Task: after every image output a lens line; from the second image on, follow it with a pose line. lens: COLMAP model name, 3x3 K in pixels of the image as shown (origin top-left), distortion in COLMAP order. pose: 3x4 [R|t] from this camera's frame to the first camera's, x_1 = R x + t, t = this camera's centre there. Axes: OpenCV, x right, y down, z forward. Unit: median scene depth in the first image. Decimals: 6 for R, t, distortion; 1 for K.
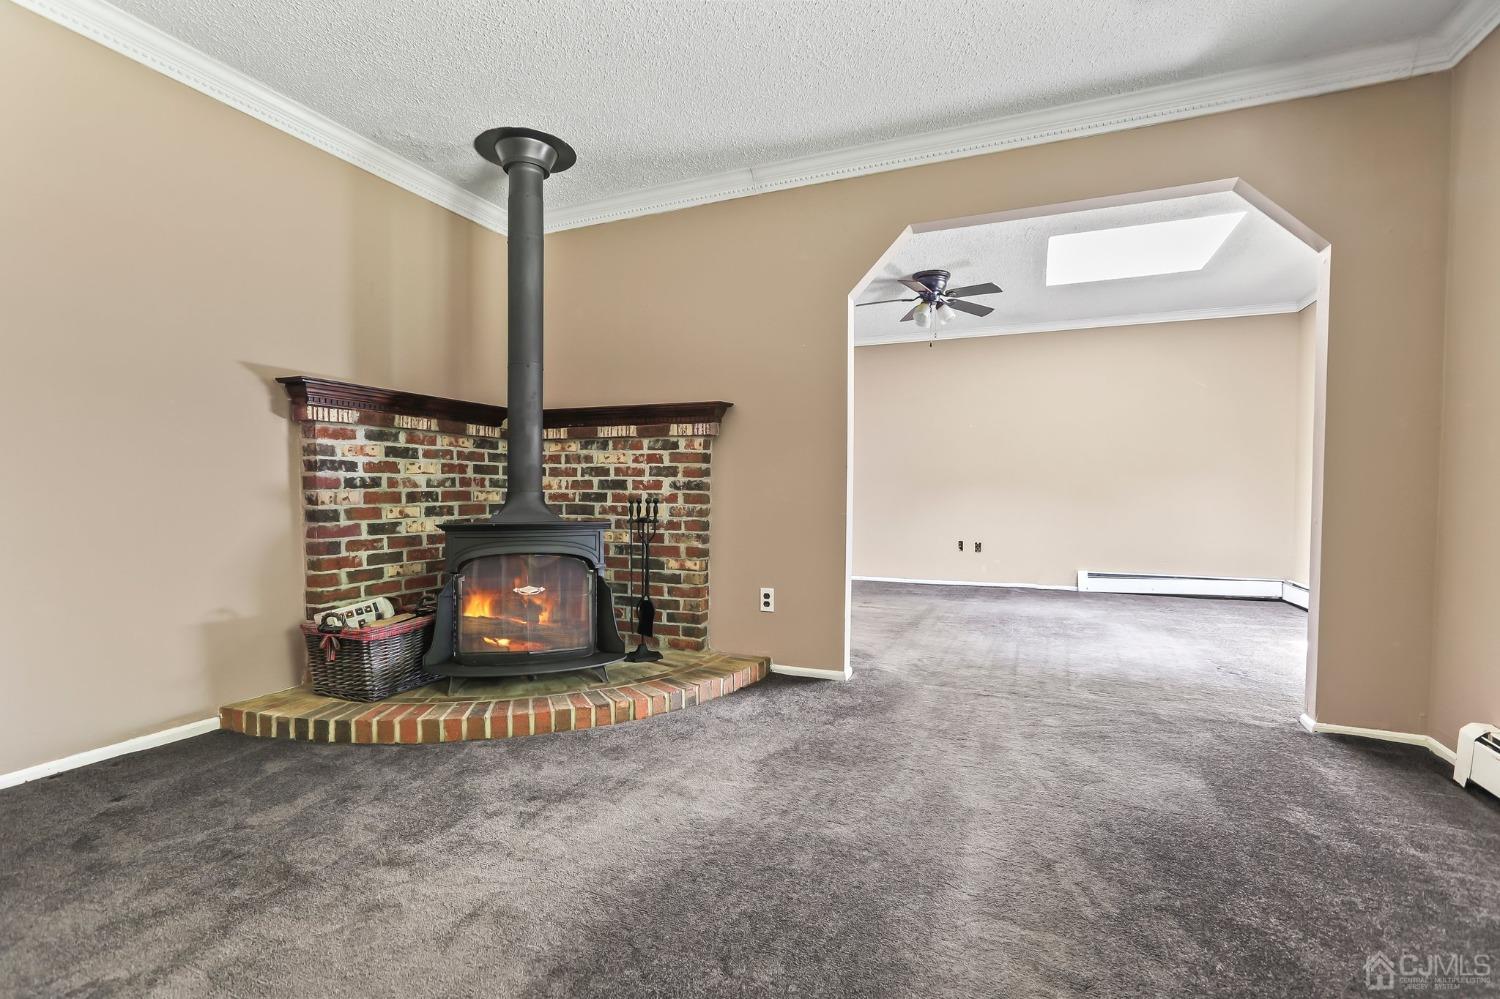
lens RADIAL K [[680.4, 0, 750.1], [0, 680.4, 497.8], [0, 0, 1]] dist [-0.037531, 0.015034]
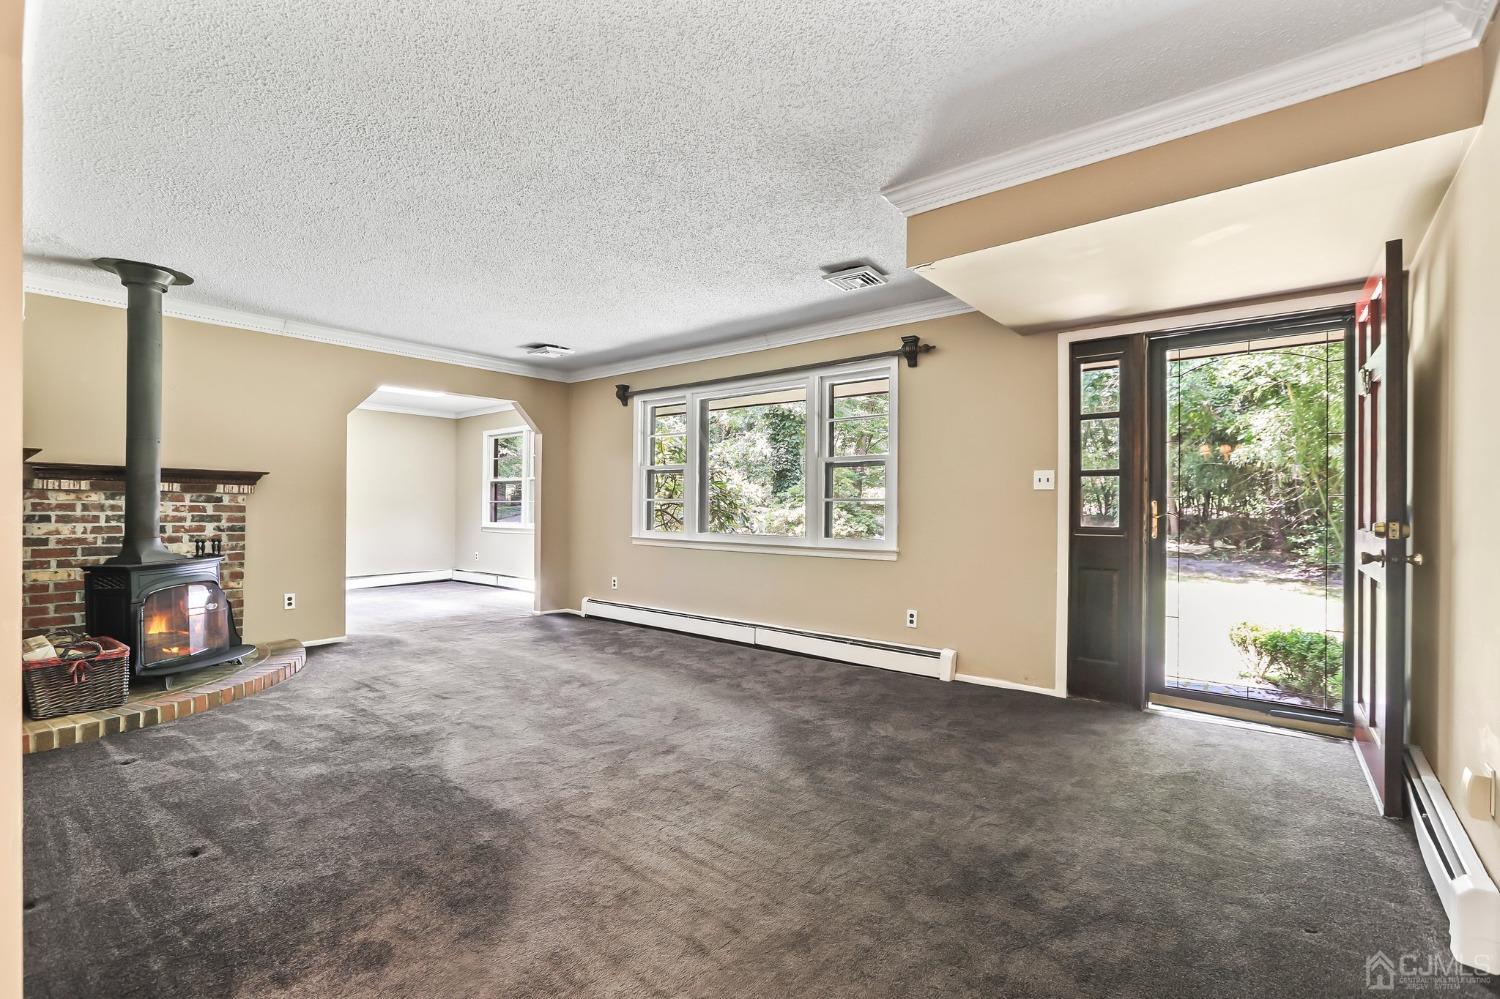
lens RADIAL K [[680.4, 0, 742.0], [0, 680.4, 506.3], [0, 0, 1]] dist [-0.037531, 0.015034]
pose [[0.280036, -0.000664, 0.959989, -1.228684], [0.004752, 0.999988, -0.000695, -0.063554], [-0.959978, 0.004756, 0.280036, -0.437619]]
